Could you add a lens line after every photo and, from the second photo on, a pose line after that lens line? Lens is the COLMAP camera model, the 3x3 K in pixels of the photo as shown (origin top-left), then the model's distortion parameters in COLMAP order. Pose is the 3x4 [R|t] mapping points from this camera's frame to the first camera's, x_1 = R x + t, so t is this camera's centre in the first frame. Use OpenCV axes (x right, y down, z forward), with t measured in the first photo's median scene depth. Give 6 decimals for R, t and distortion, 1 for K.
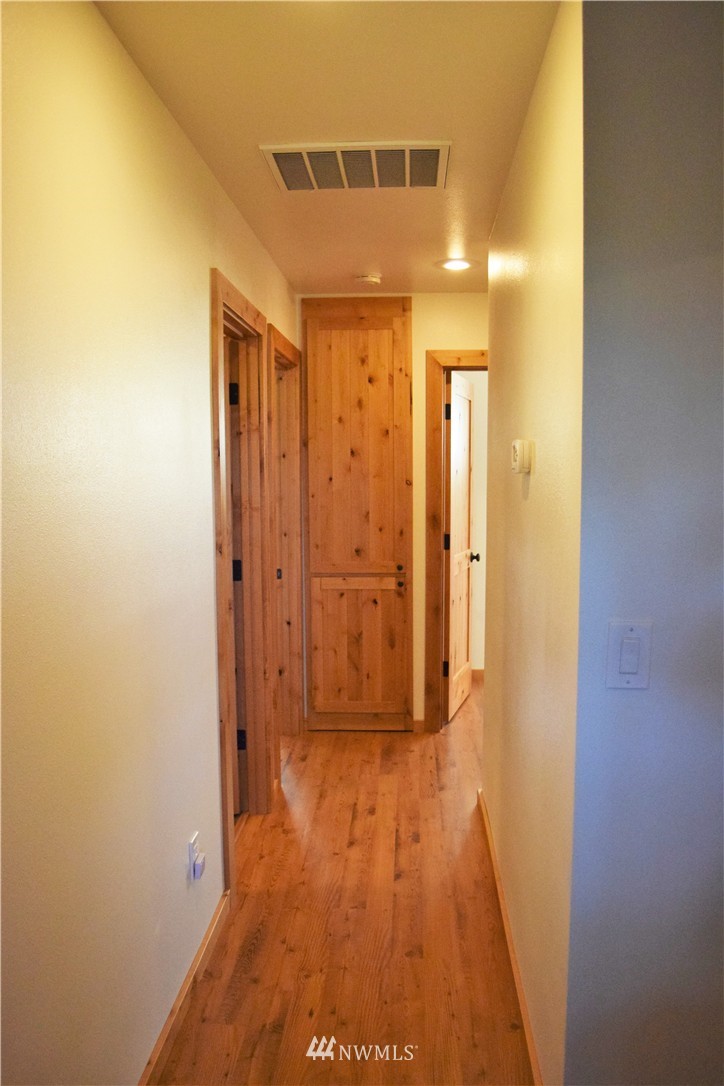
lens RADIAL K [[914.7, 0, 362.0], [0, 914.7, 543.0], [0, 0, 1]] dist [-0.090425, 0.008883]
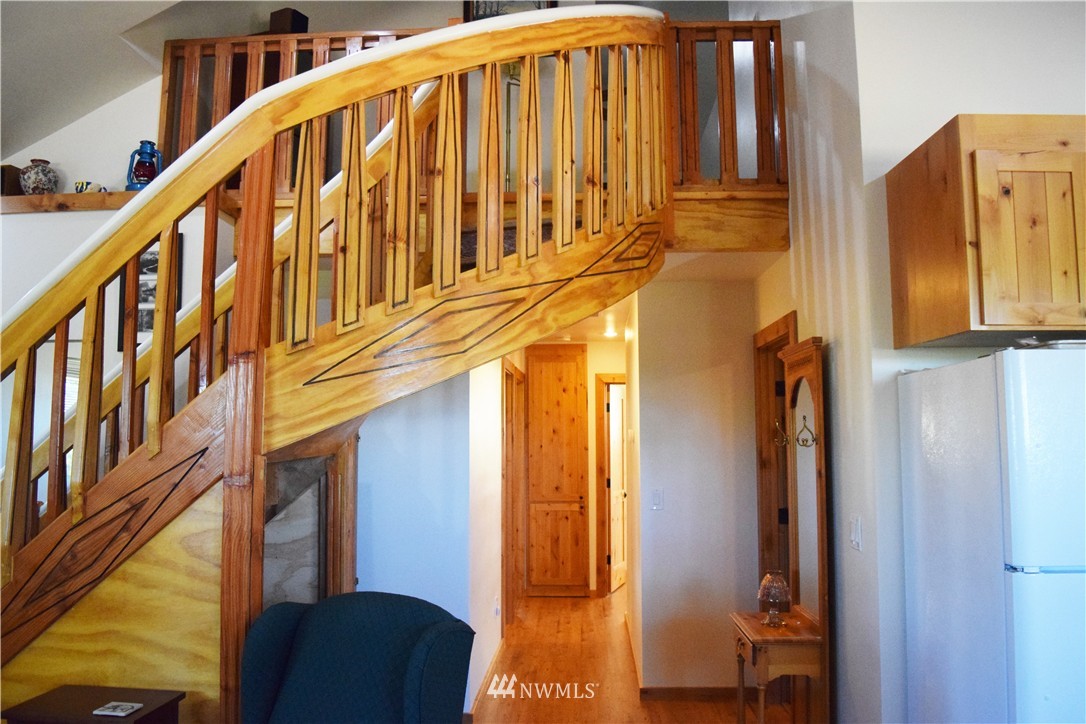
lens RADIAL K [[854.7, 0, 545.4], [0, 854.7, 344.7], [0, 0, 1]] dist [-0.101436, 0.029801]
pose [[0.999979, 0.002064, 0.006192, -0.036815], [-0.000854, 0.981881, -0.189495, 0.048220], [-0.006471, 0.189486, 0.981862, -0.635674]]
